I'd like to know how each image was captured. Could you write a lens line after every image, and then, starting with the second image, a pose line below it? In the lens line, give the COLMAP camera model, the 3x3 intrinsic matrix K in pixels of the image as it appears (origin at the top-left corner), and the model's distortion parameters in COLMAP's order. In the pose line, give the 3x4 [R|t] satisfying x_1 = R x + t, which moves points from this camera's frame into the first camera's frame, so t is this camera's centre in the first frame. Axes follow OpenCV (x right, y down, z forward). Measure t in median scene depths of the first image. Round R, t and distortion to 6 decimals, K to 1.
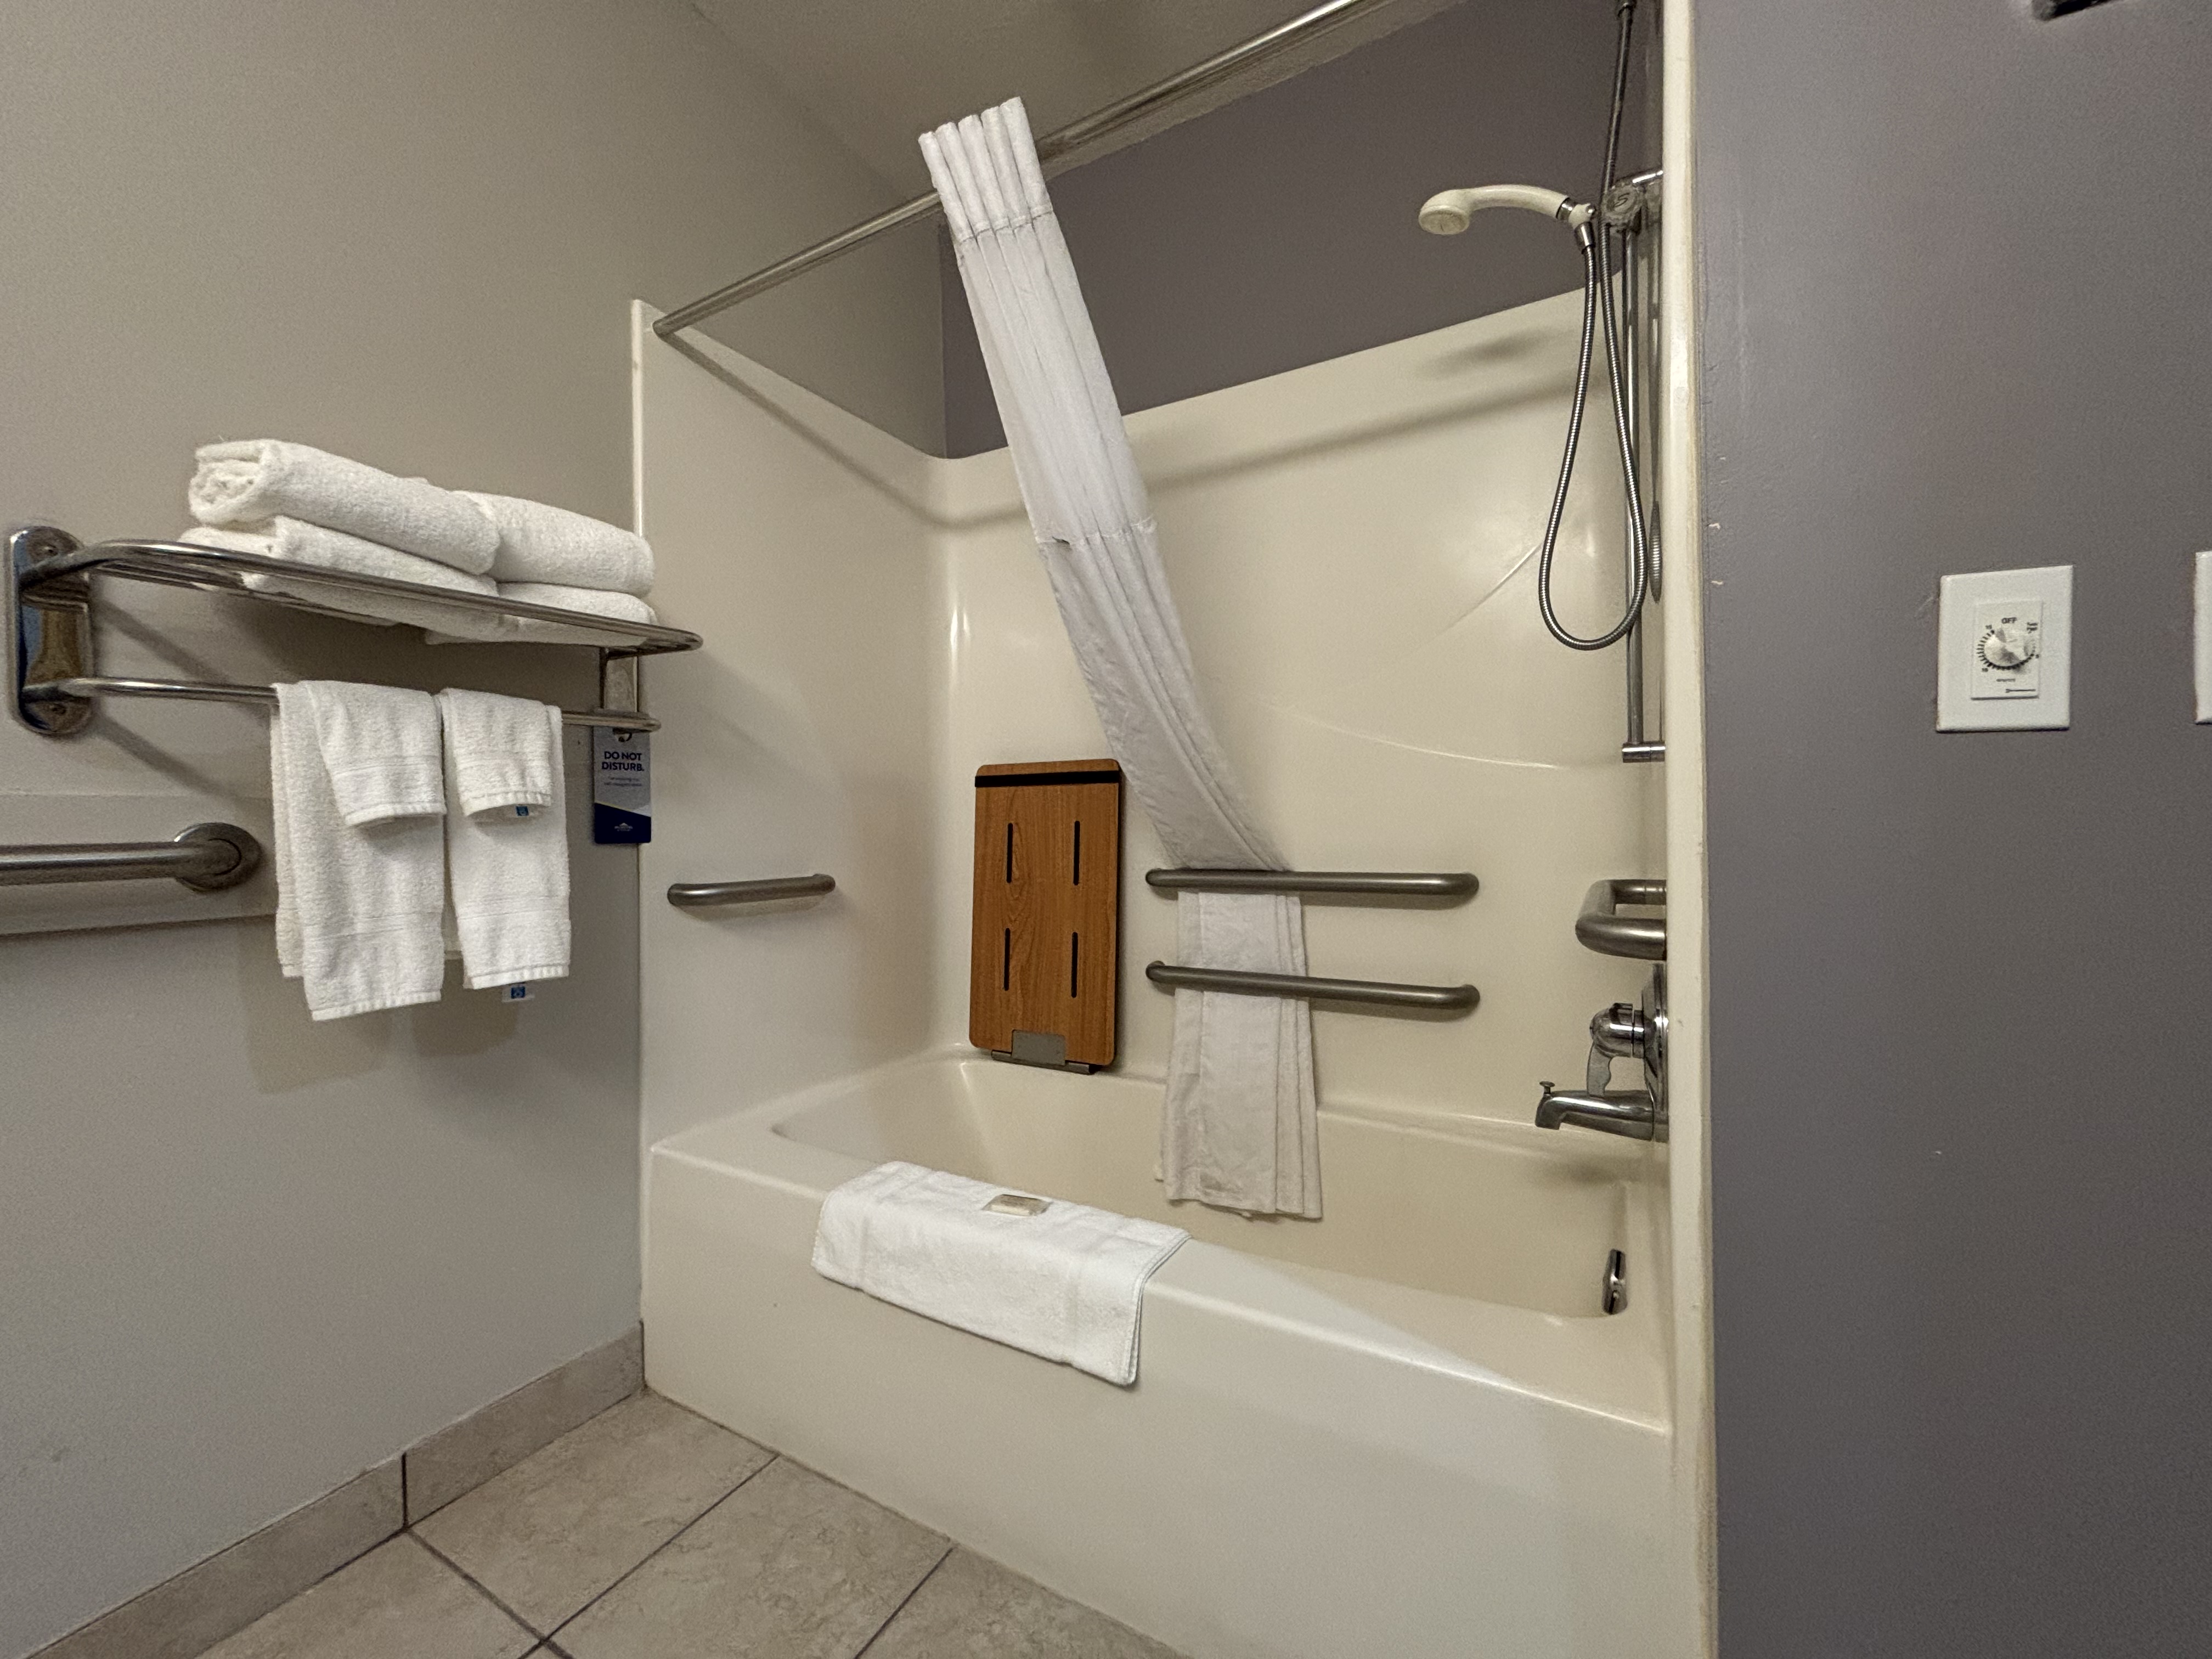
lens RADIAL K [[893.3, 0, 1108.2], [0, 893.3, 825.2], [0, 0, 1]] dist [0.000303, -0.000016]
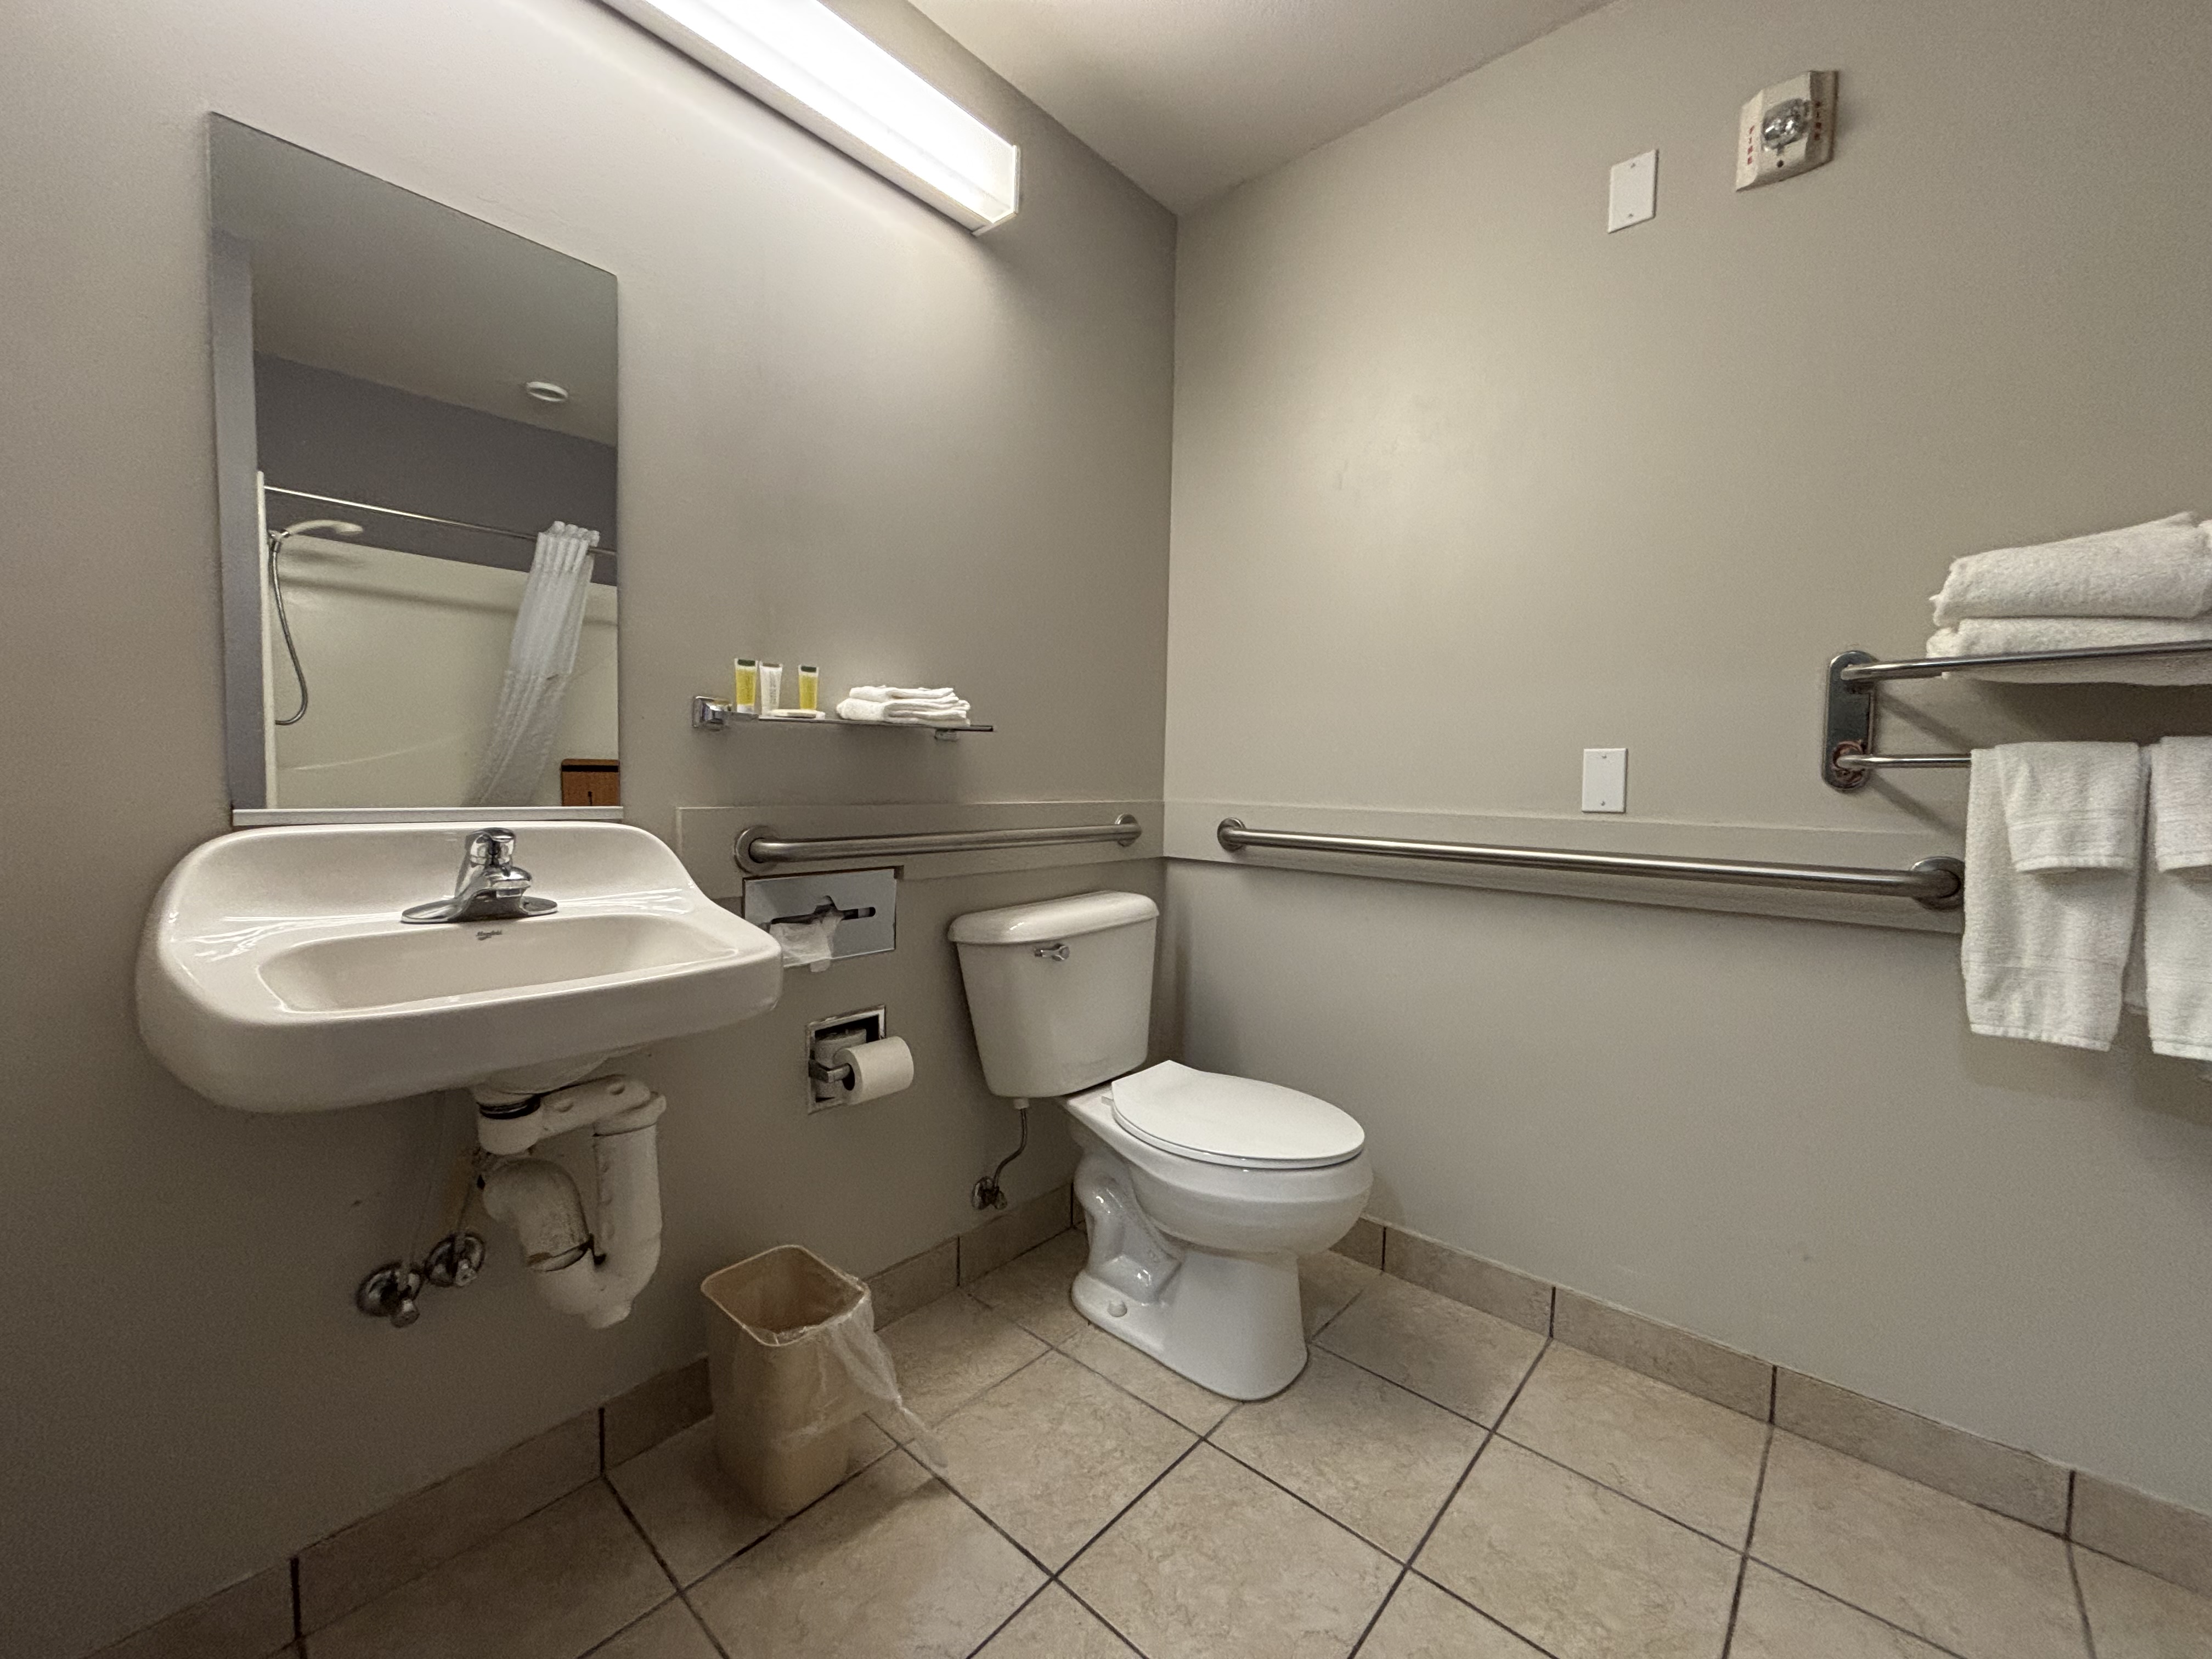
lens RADIAL K [[889.6, 0, 1107.8], [0, 889.6, 826.2], [0, 0, 1]] dist [0.001831, 0.000003]
pose [[-0.210297, 0.066620, -0.975365, 0.445191], [-0.025099, 0.996979, 0.073508, -0.101050], [0.977315, 0.039939, -0.207990, 0.093432]]
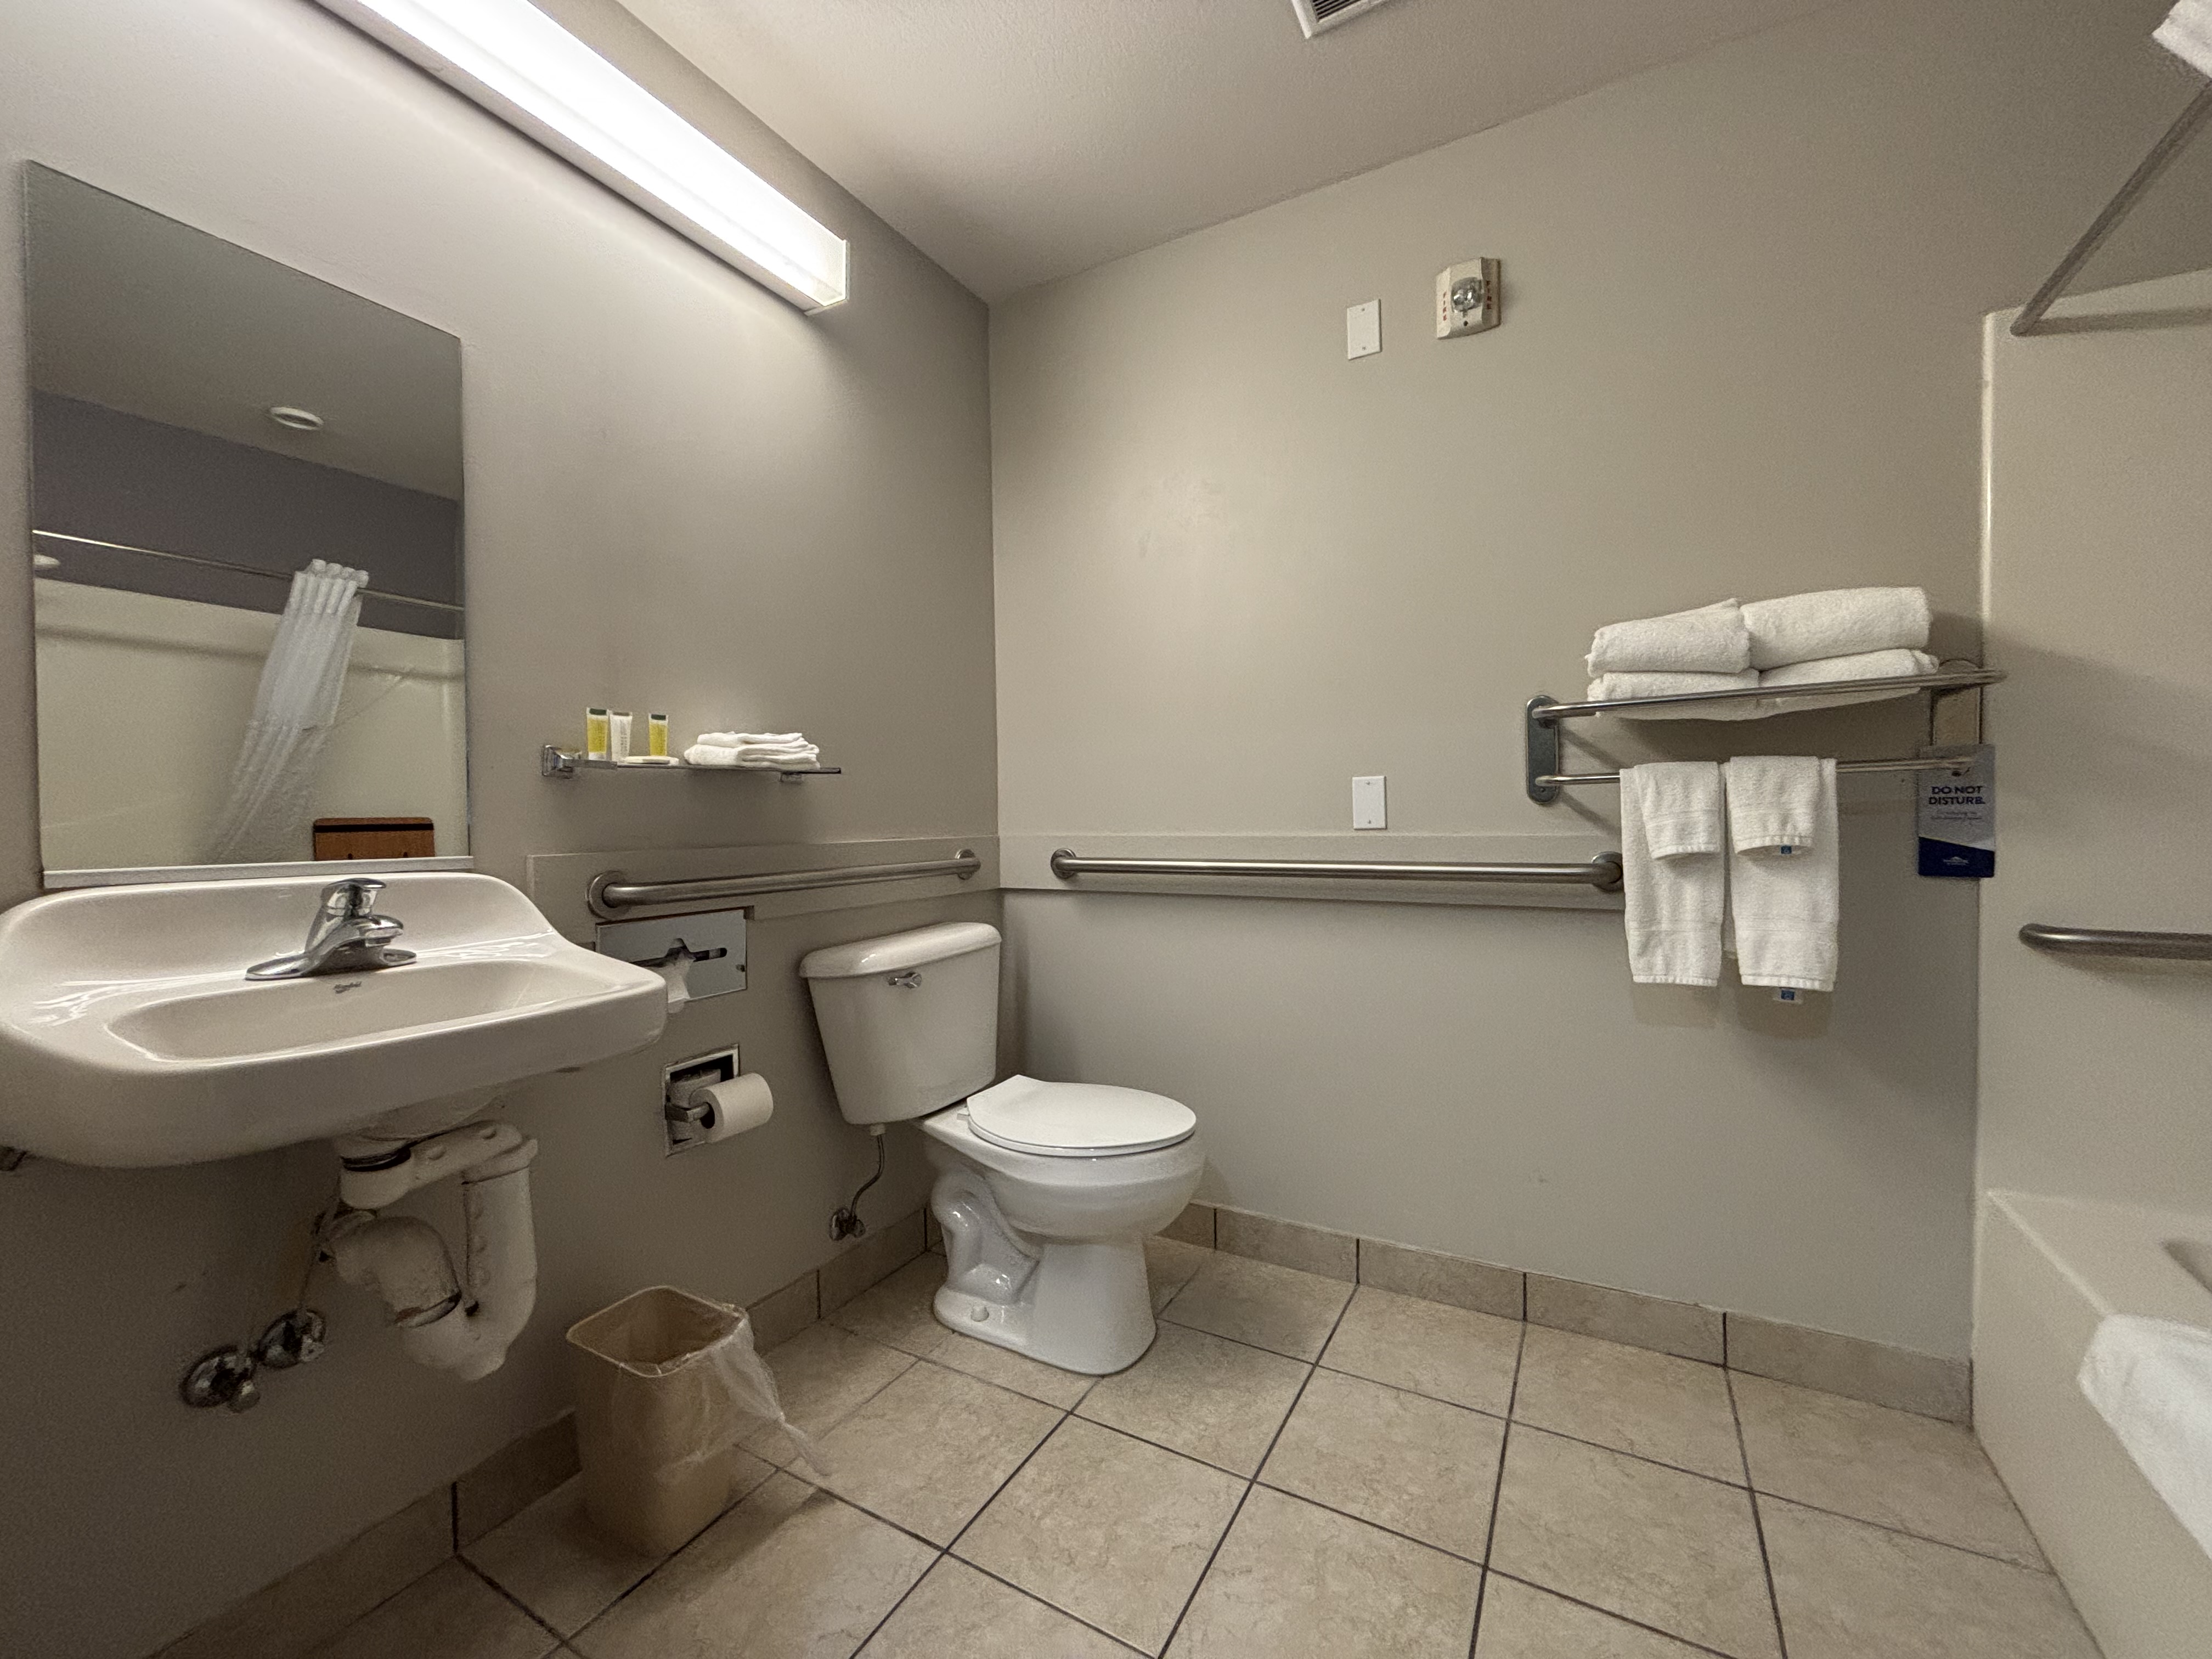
lens RADIAL K [[893.3, 0, 1108.2], [0, 893.3, 825.2], [0, 0, 1]] dist [0.000303, -0.000016]
pose [[0.004279, 0.022676, -0.999734, 0.606143], [0.005430, 0.999728, 0.022699, -0.087536], [0.999976, -0.005526, 0.004155, 0.056673]]
